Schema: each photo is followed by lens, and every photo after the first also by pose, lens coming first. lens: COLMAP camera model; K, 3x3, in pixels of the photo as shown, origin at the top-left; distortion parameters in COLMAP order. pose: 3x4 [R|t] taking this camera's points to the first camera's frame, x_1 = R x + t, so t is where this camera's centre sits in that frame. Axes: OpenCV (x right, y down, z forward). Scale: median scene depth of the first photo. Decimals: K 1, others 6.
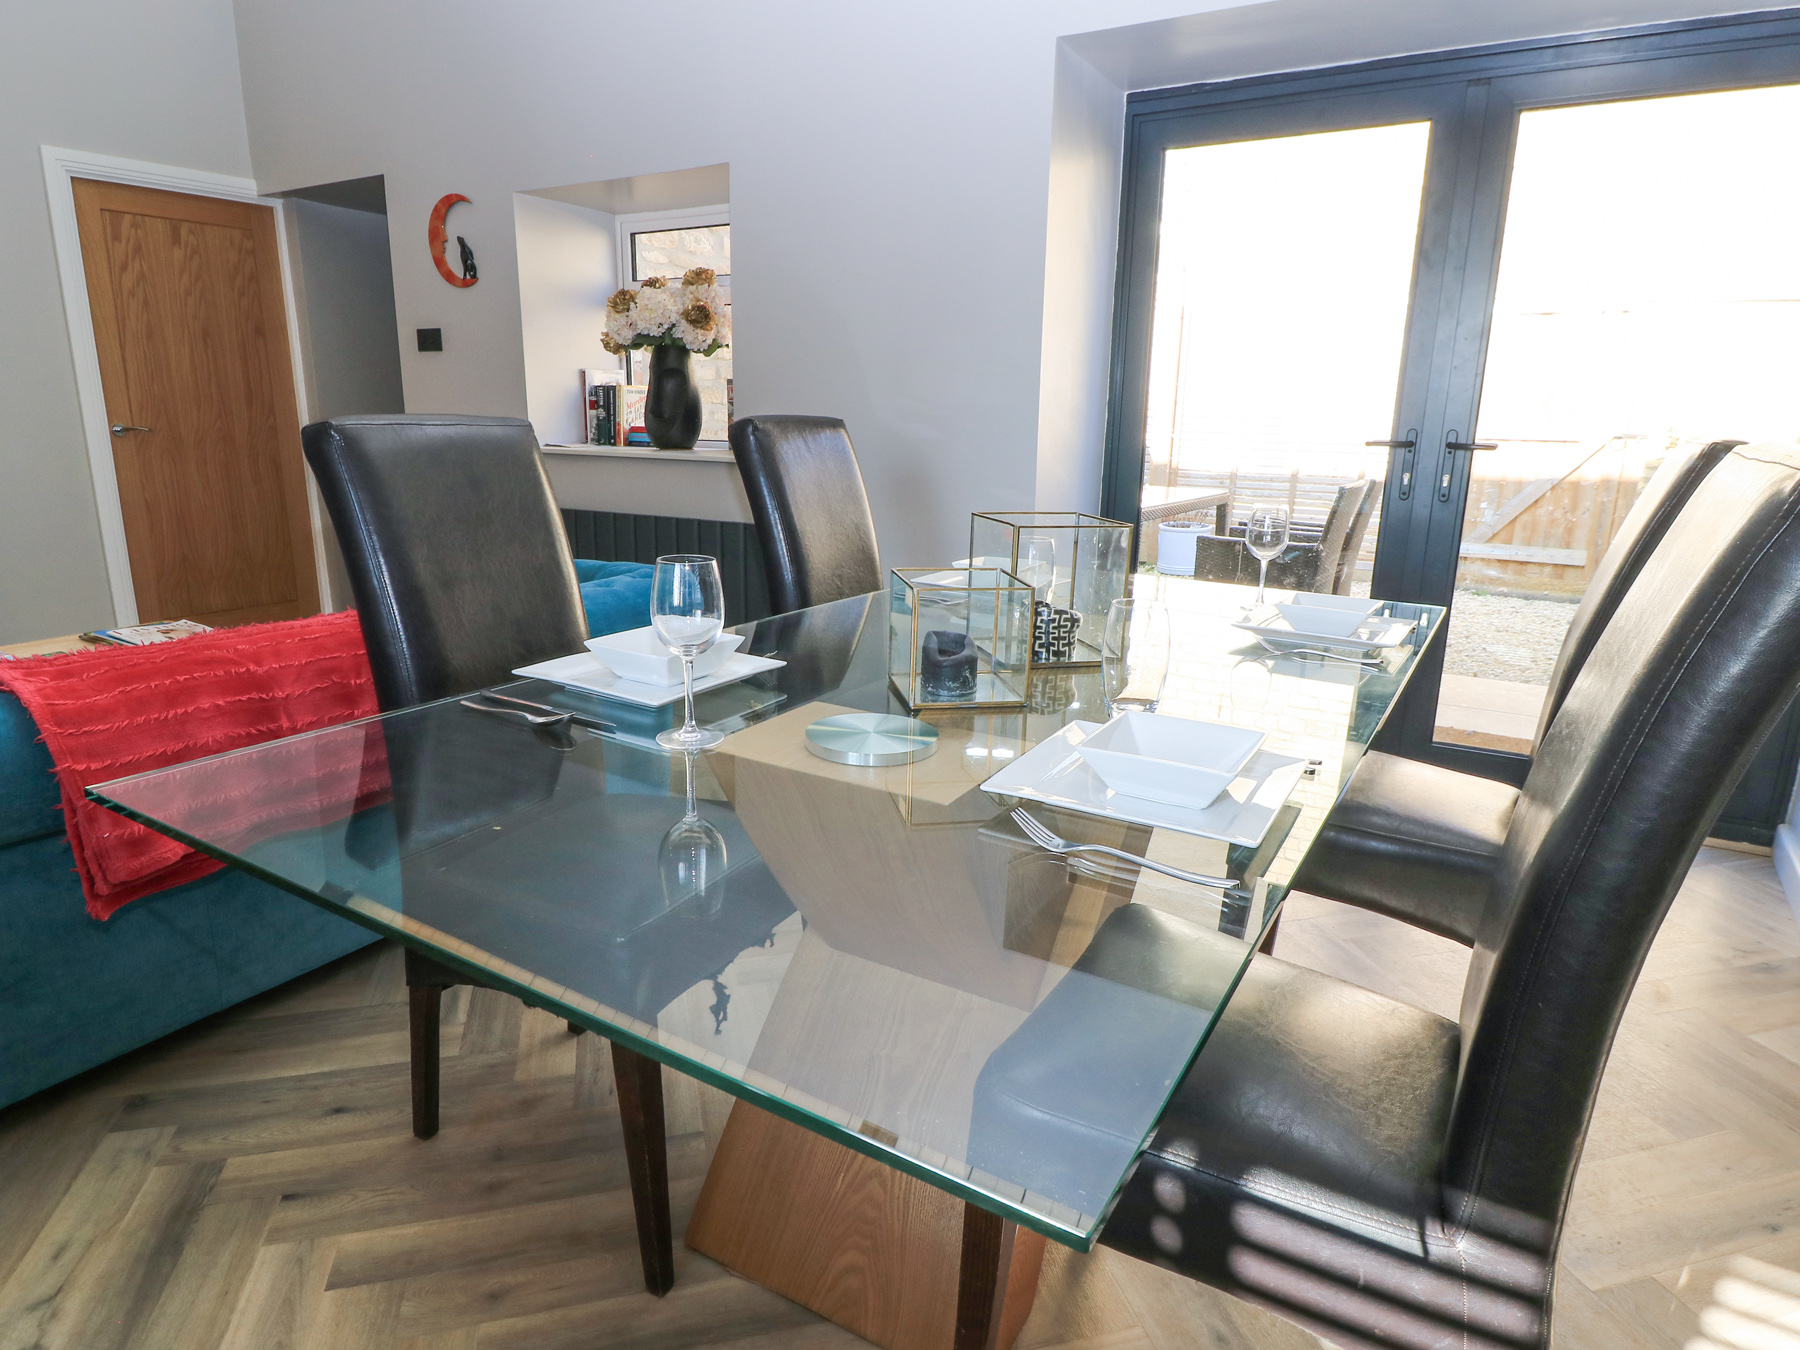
lens RADIAL K [[1040.8, 0, 900.3], [0, 1040.8, 671.6], [0, 0, 1]] dist [-0.008853, -0.002430]
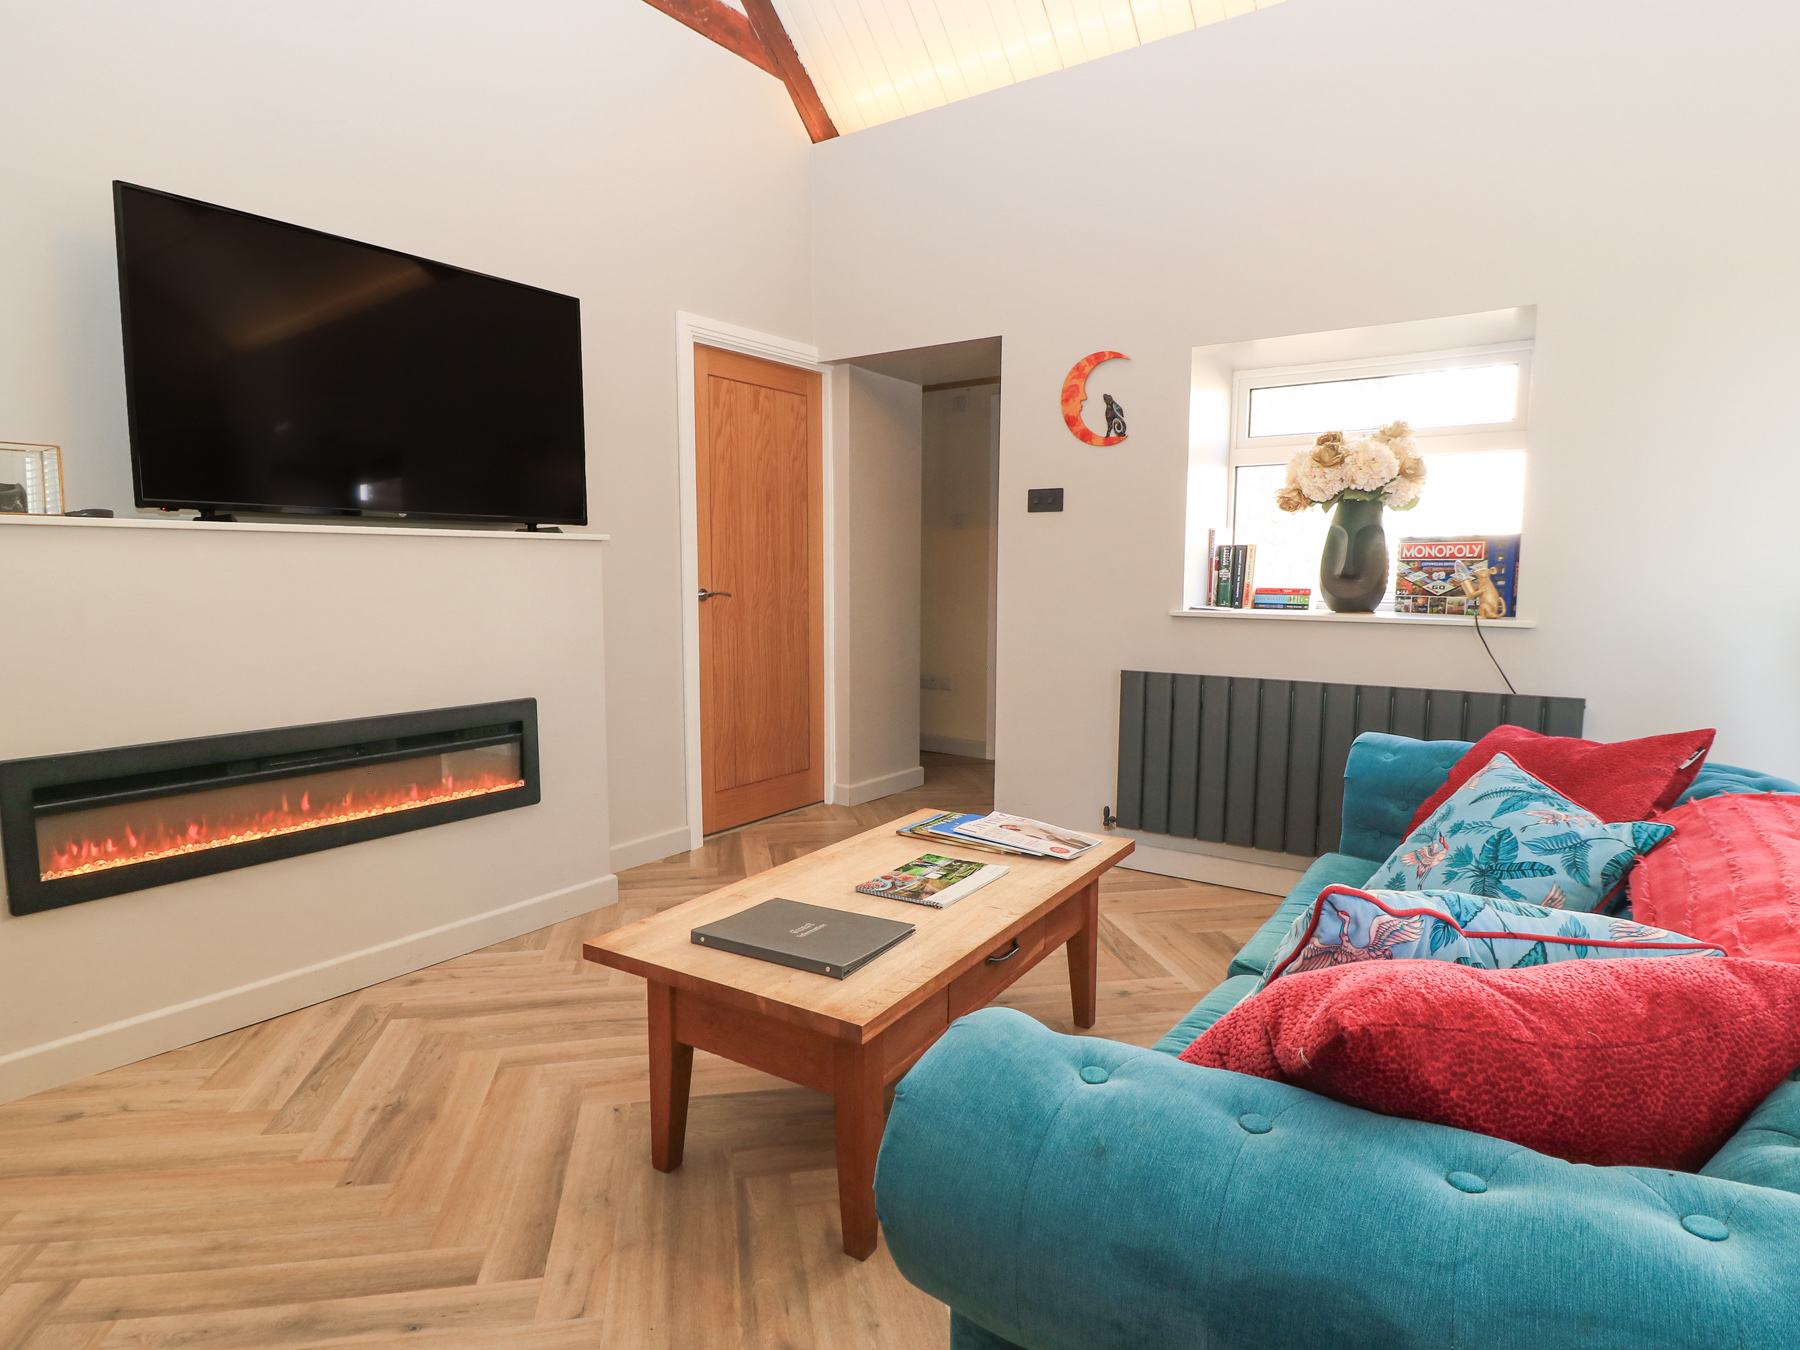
lens RADIAL K [[983.6, 0, 899.0], [0, 983.6, 679.3], [0, 0, 1]] dist [0.001253, -0.000202]
pose [[0.998236, -0.004629, -0.059192, -0.529129], [-0.003276, 0.991143, -0.132762, -0.036376], [0.059282, 0.132722, 0.989379, 0.120359]]
